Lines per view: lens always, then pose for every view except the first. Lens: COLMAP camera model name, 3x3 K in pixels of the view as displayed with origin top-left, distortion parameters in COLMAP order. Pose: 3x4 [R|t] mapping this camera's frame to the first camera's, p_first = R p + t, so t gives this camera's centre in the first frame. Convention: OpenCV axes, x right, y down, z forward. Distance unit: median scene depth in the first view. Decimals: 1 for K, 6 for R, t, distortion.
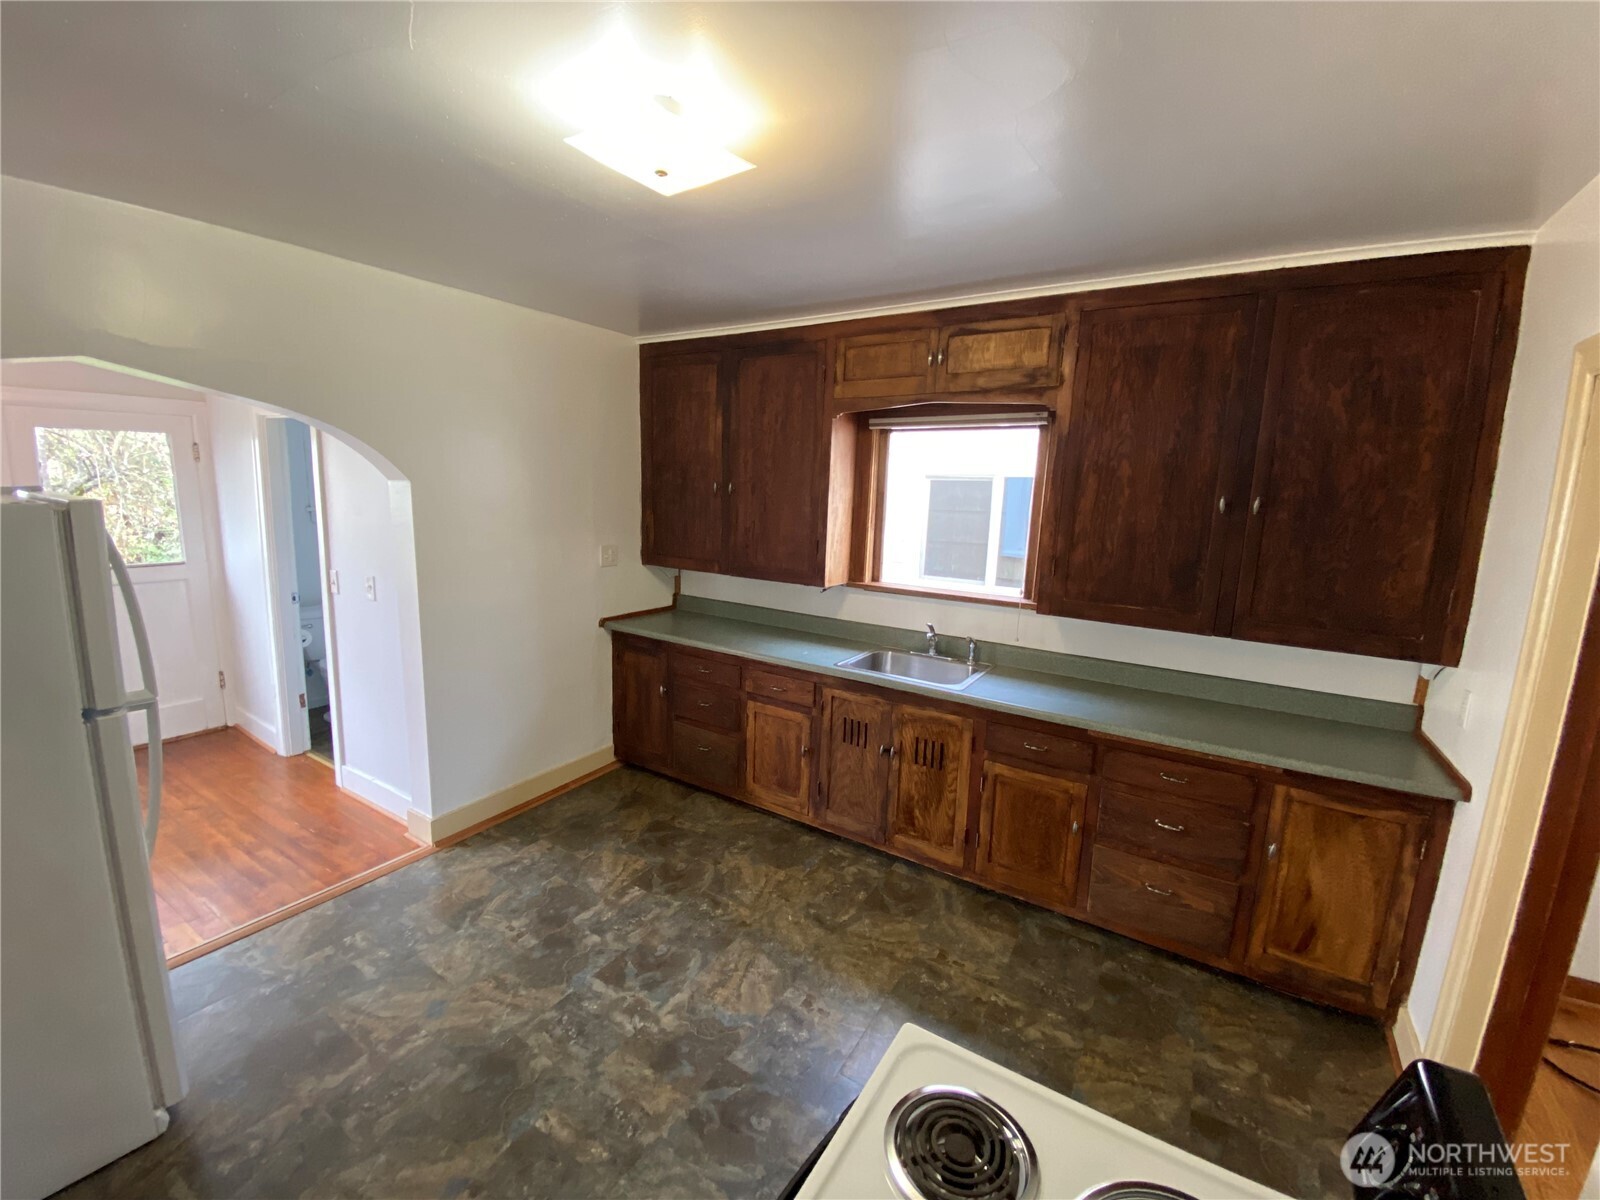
lens RADIAL K [[652.1, 0, 800.0], [0, 652.1, 600.0], [0, 0, 1]] dist [0.050583, -0.037459]
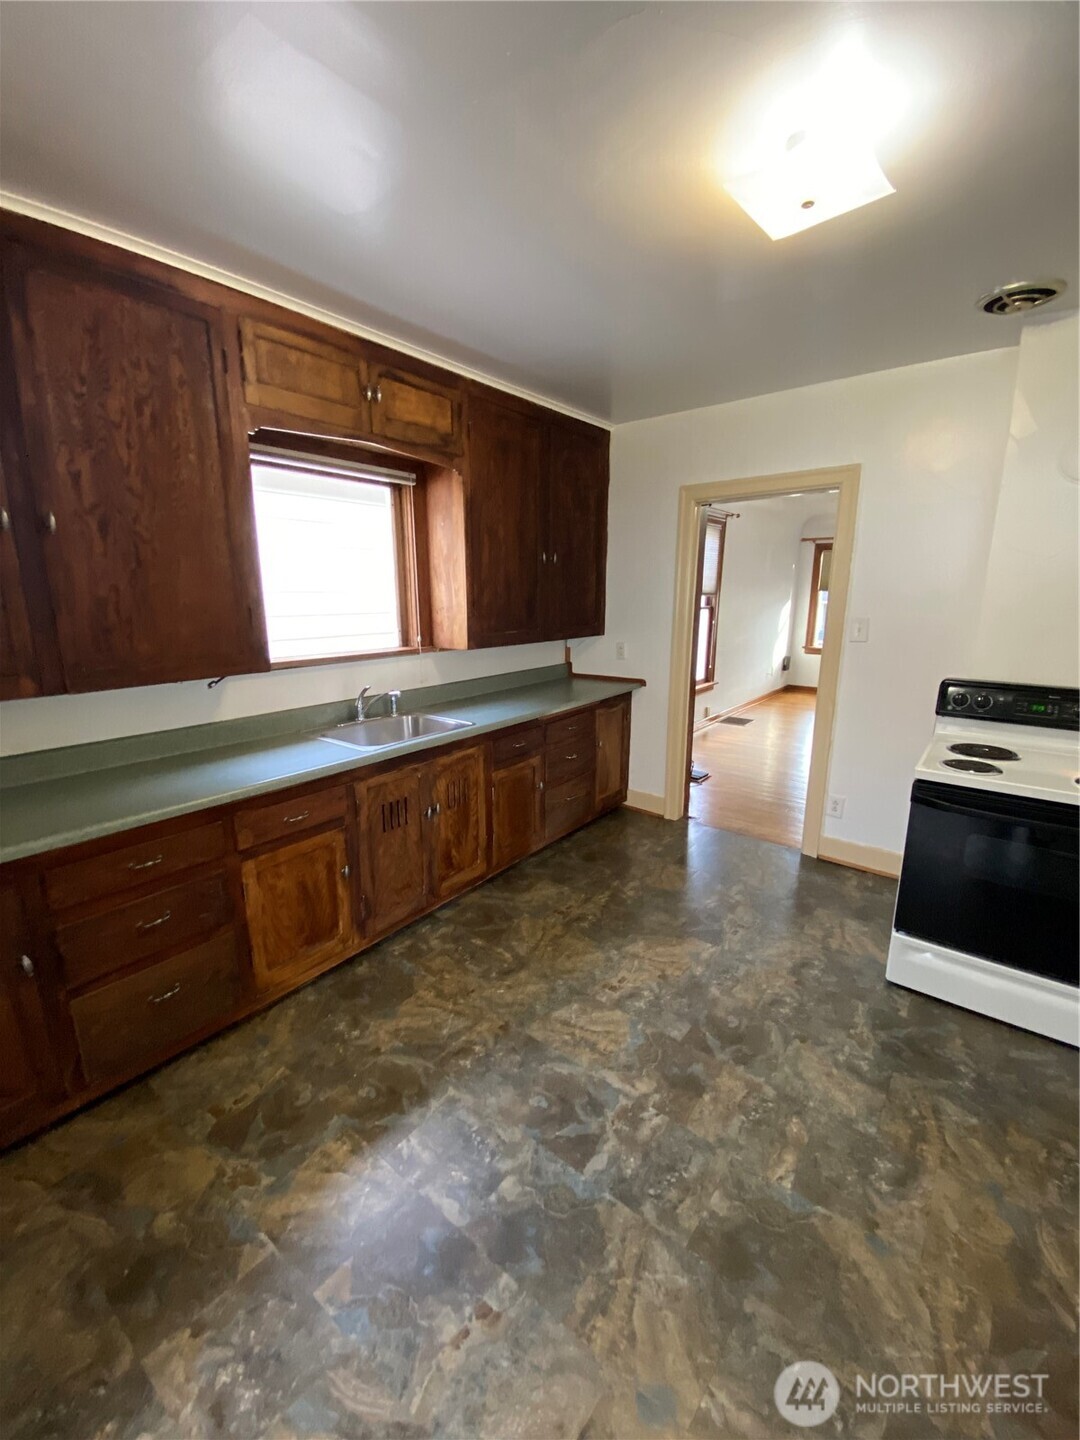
lens RADIAL K [[586.9, 0, 540.0], [0, 586.9, 720.0], [0, 0, 1]] dist [0.050583, -0.037459]
pose [[0.101952, -0.255623, 0.961386, -0.806377], [0.171738, 0.956434, 0.236094, -0.100613], [-0.979853, 0.141036, 0.141411, 0.831227]]
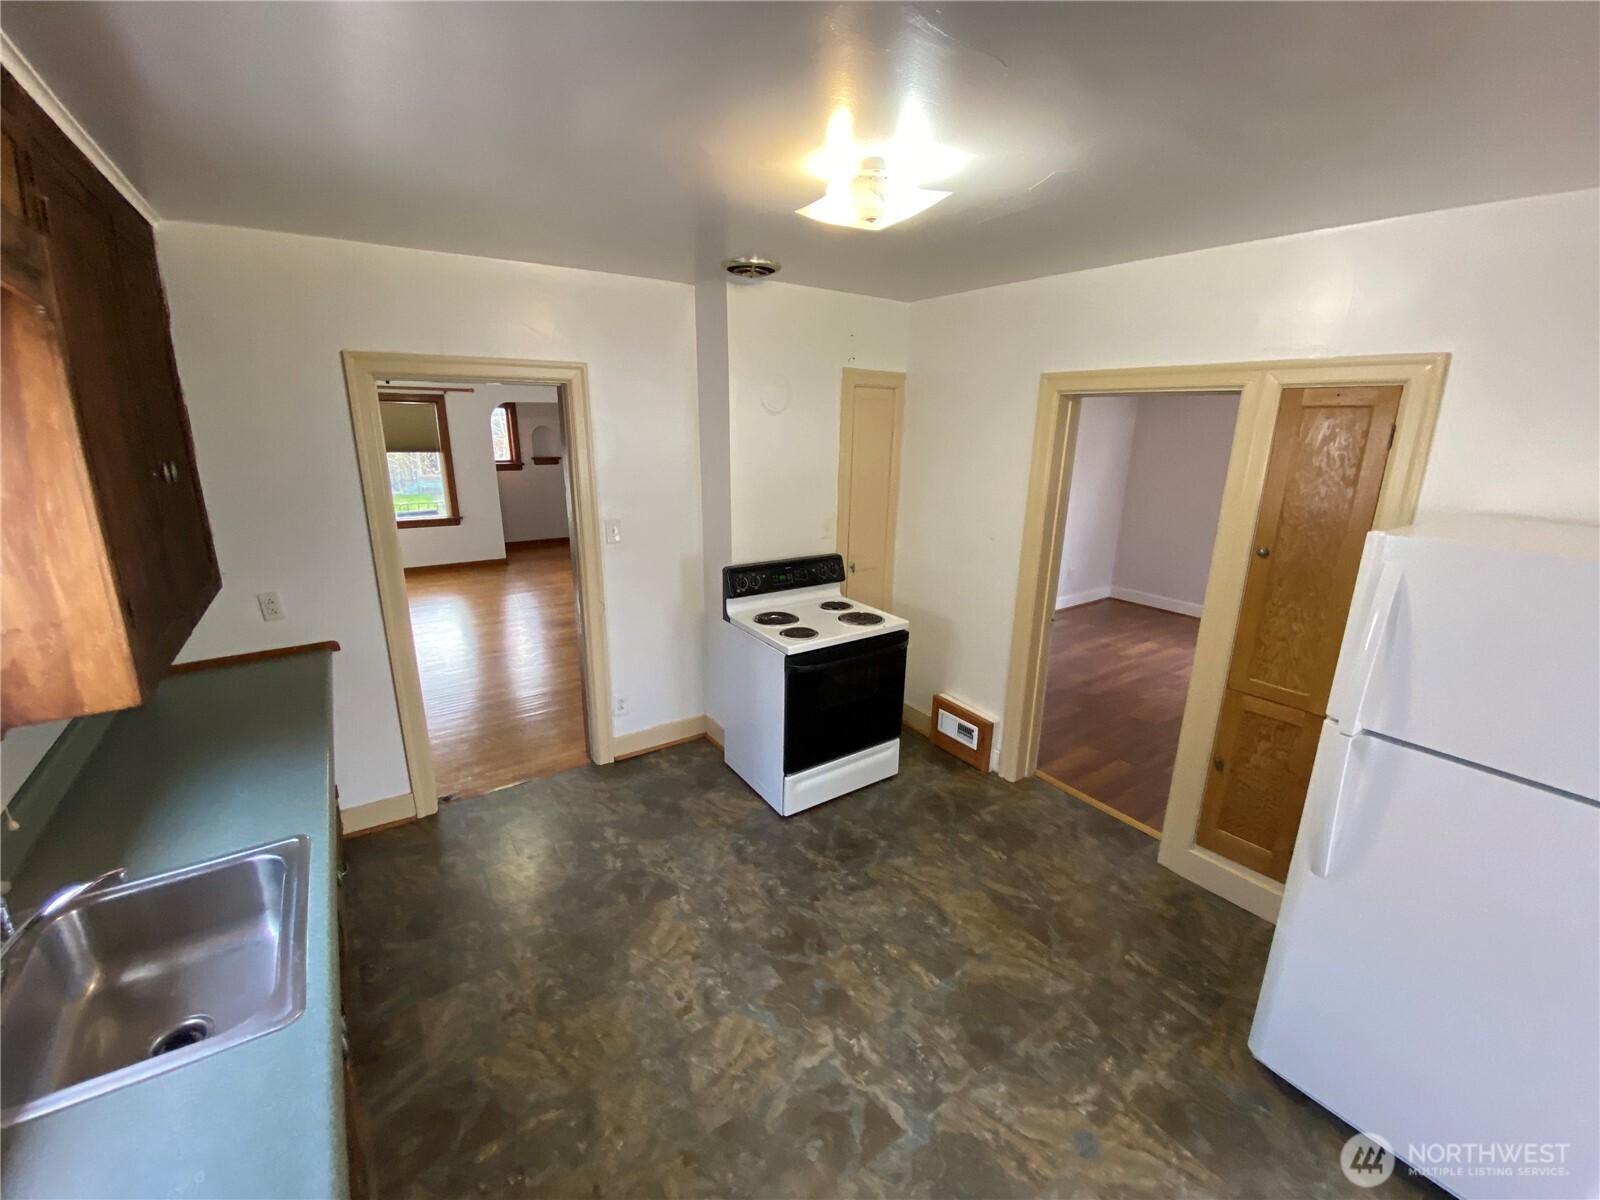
lens RADIAL K [[669.3, 0, 800.0], [0, 669.3, 600.0], [0, 0, 1]] dist [0.020562, -0.020652]
pose [[-0.920405, -0.148454, 0.361686, -0.373618], [0.022732, 0.903221, 0.428574, -0.321155], [-0.390305, 0.402684, -0.827954, 1.377469]]
